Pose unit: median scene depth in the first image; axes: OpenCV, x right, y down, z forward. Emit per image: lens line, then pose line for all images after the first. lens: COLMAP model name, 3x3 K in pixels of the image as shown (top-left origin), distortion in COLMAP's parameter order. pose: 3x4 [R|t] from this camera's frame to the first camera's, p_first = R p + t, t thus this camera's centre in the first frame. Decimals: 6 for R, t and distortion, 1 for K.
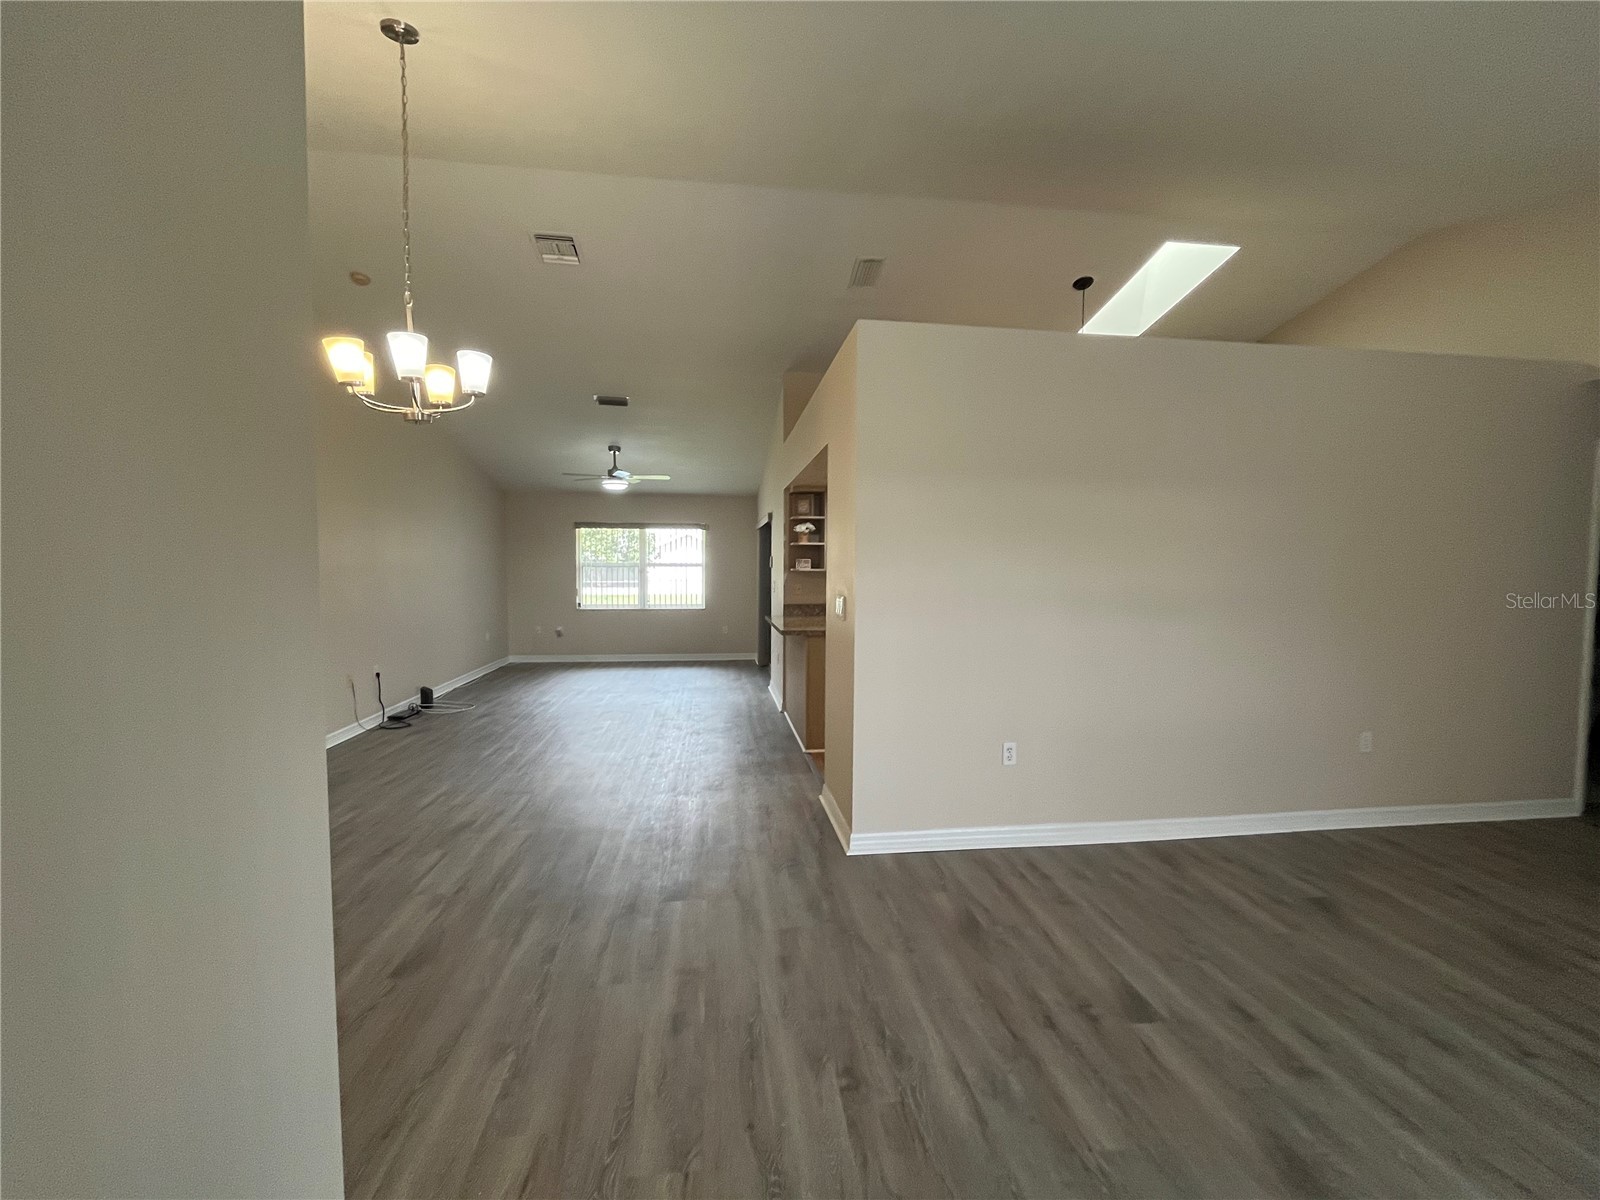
lens RADIAL K [[647.4, 0, 799.9], [0, 647.4, 599.4], [0, 0, 1]] dist [-0.003992, 0.000506]
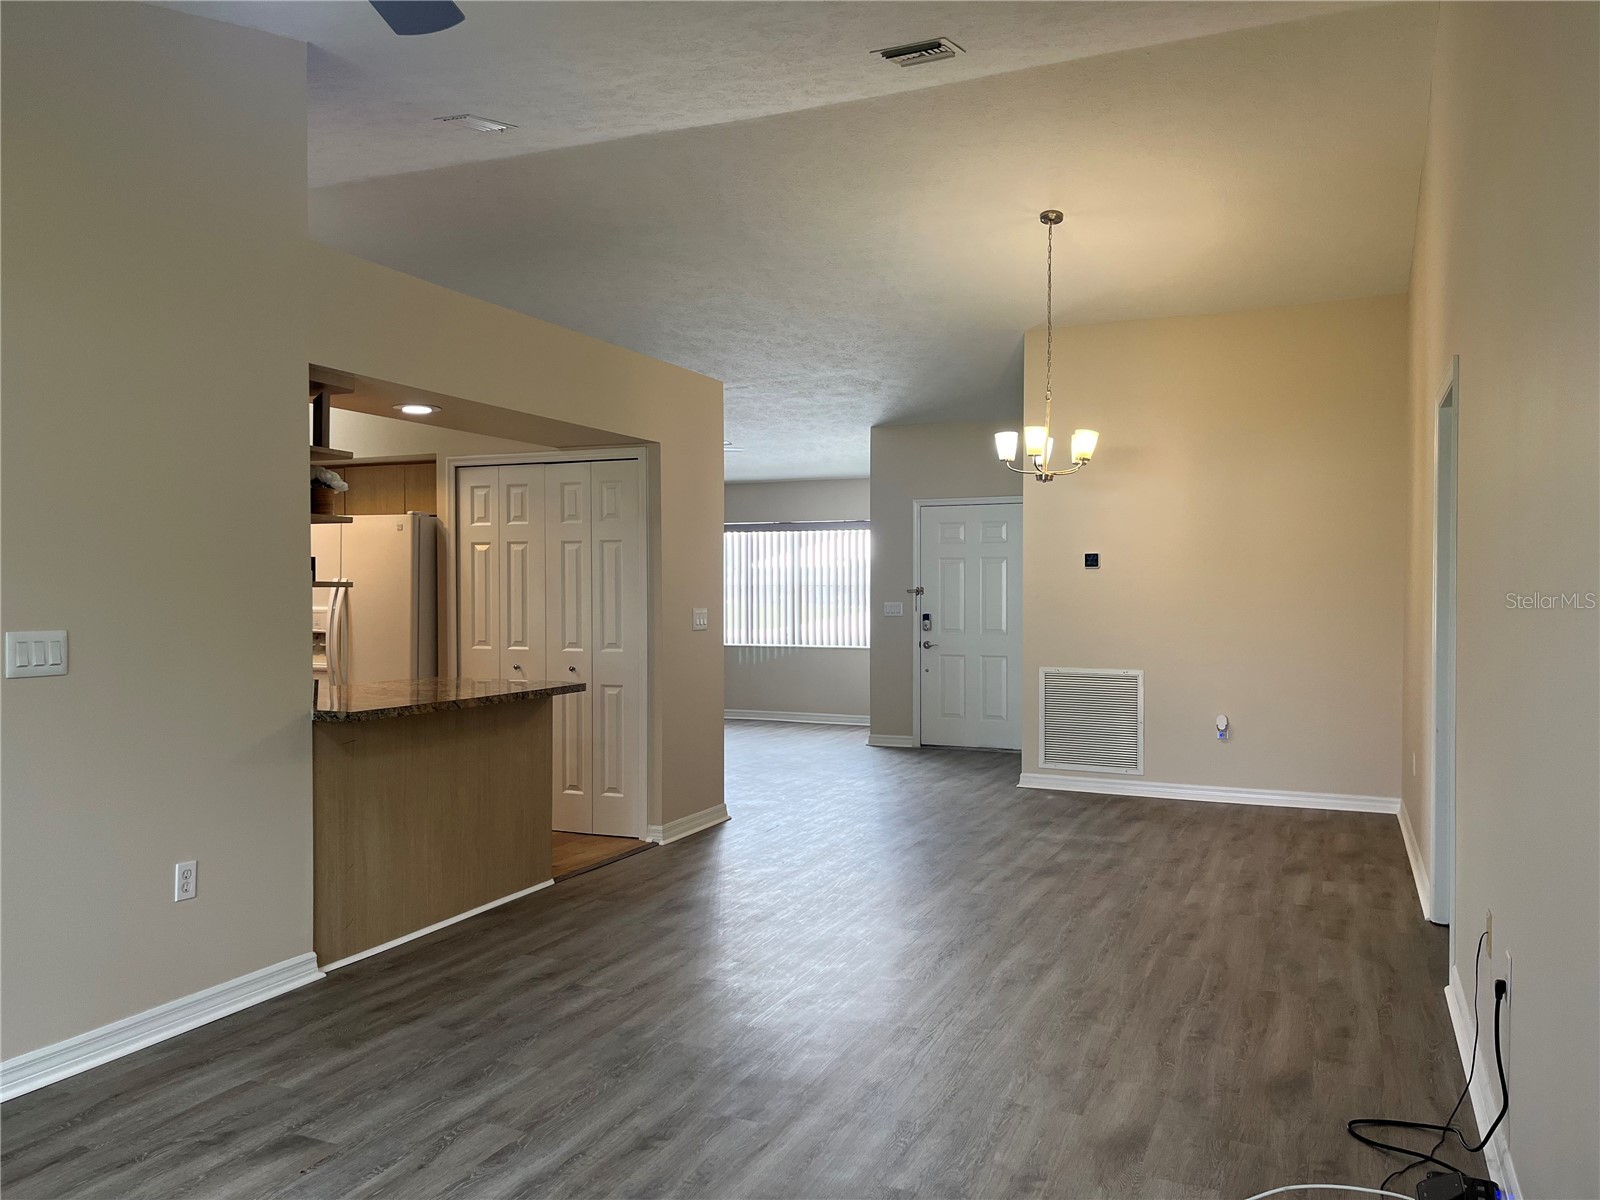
lens RADIAL K [[1213.6, 0, 800.3], [0, 1213.6, 598.4], [0, 0, 1]] dist [0.000912, 0.000054]
pose [[-0.854034, -0.007352, 0.520166, -1.244926], [0.025231, 0.998138, 0.055532, -0.142160], [-0.519606, 0.060550, -0.852258, 2.911523]]
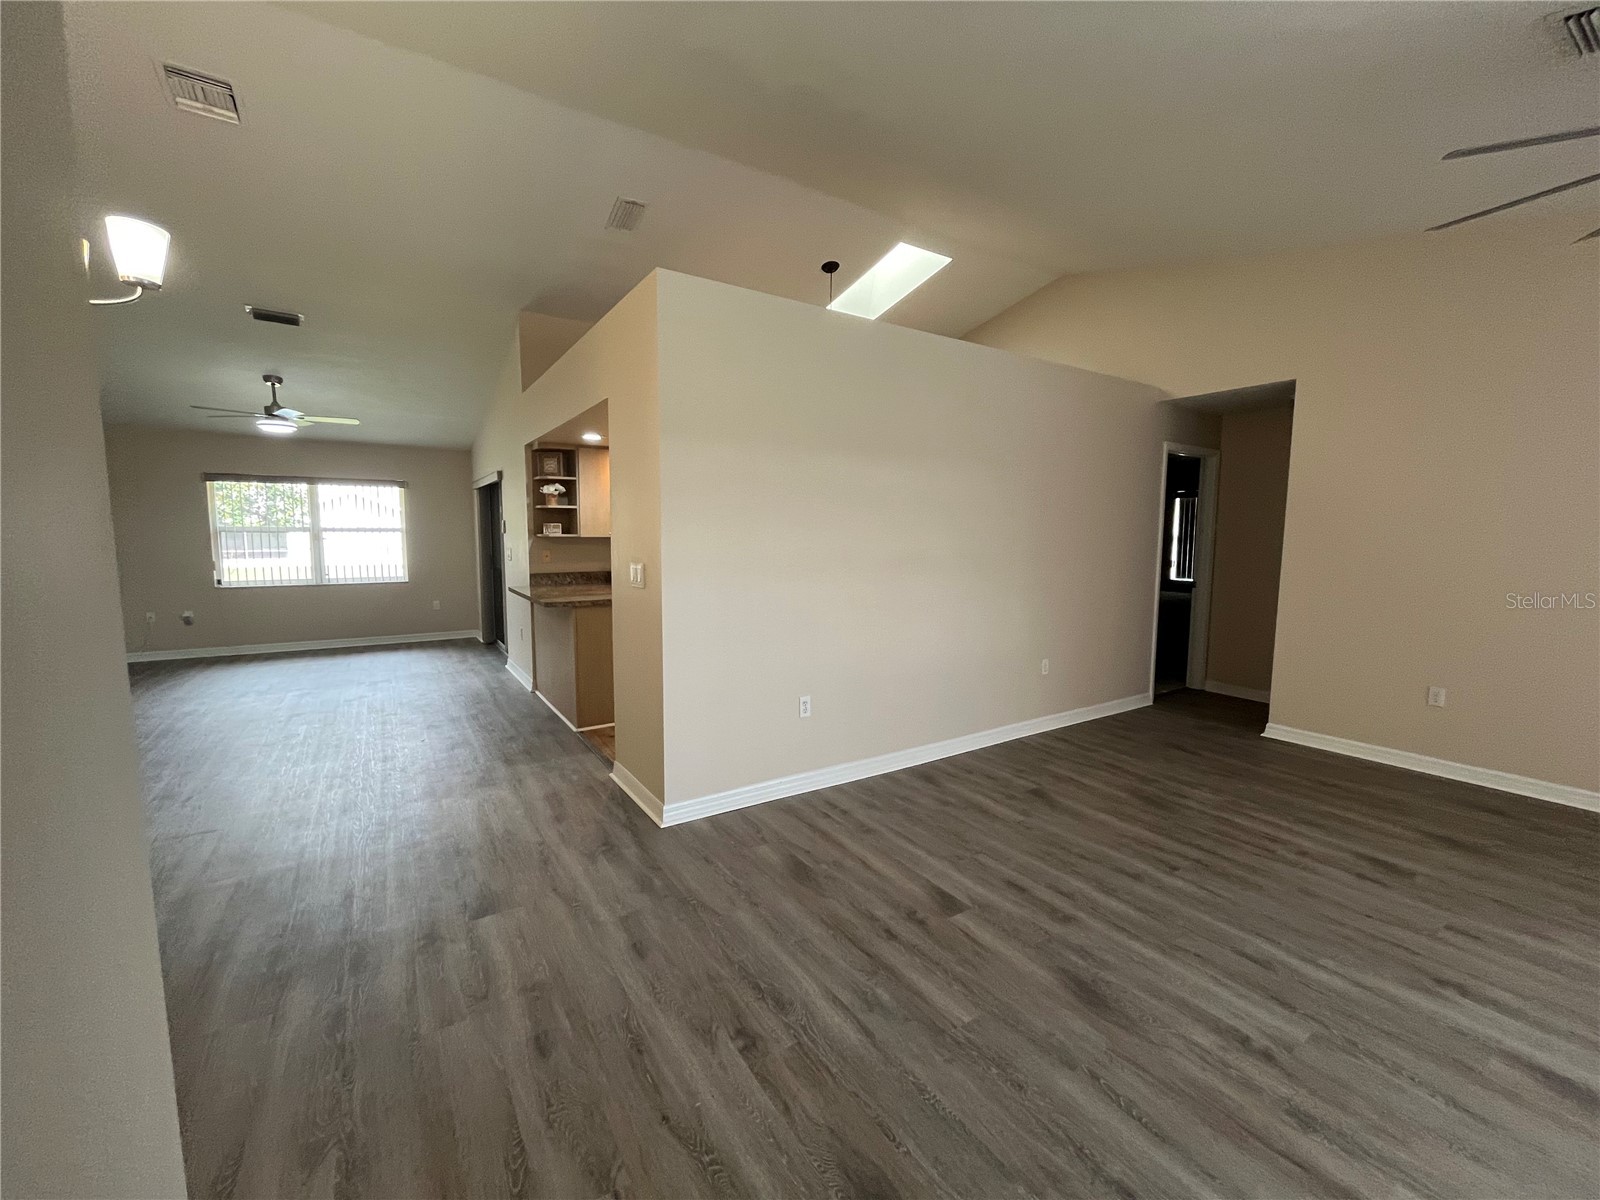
lens RADIAL K [[647.4, 0, 798.2], [0, 647.4, 599.1], [0, 0, 1]] dist [-0.003992, 0.000506]
pose [[0.903710, -0.043835, 0.425894, -0.145213], [0.021292, 0.998116, 0.057551, -0.002149], [-0.427614, -0.042941, 0.902941, 0.045157]]
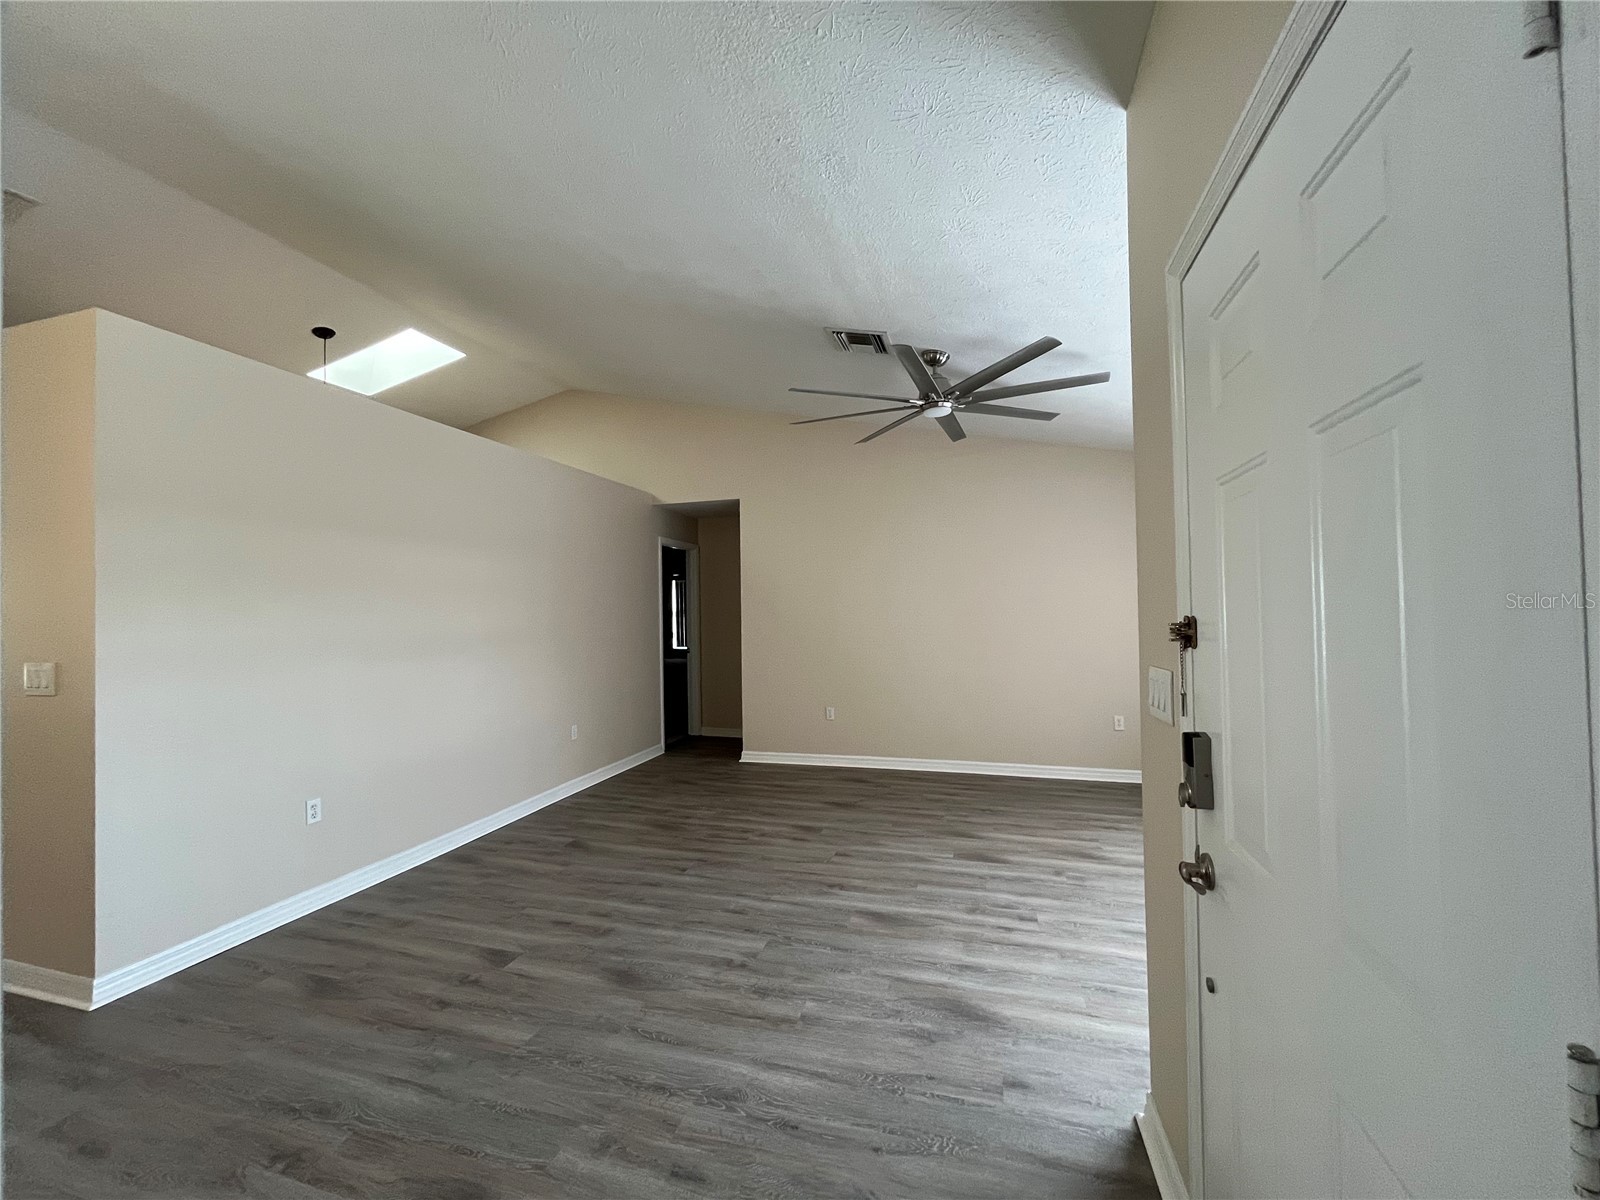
lens RADIAL K [[647.4, 0, 800.5], [0, 647.4, 597.8], [0, 0, 1]] dist [-0.003992, 0.000506]
pose [[0.402369, 0.002909, 0.915473, -0.282876], [0.066229, 0.997282, -0.032278, 0.001250], [-0.913079, 0.073619, 0.401083, -0.074492]]
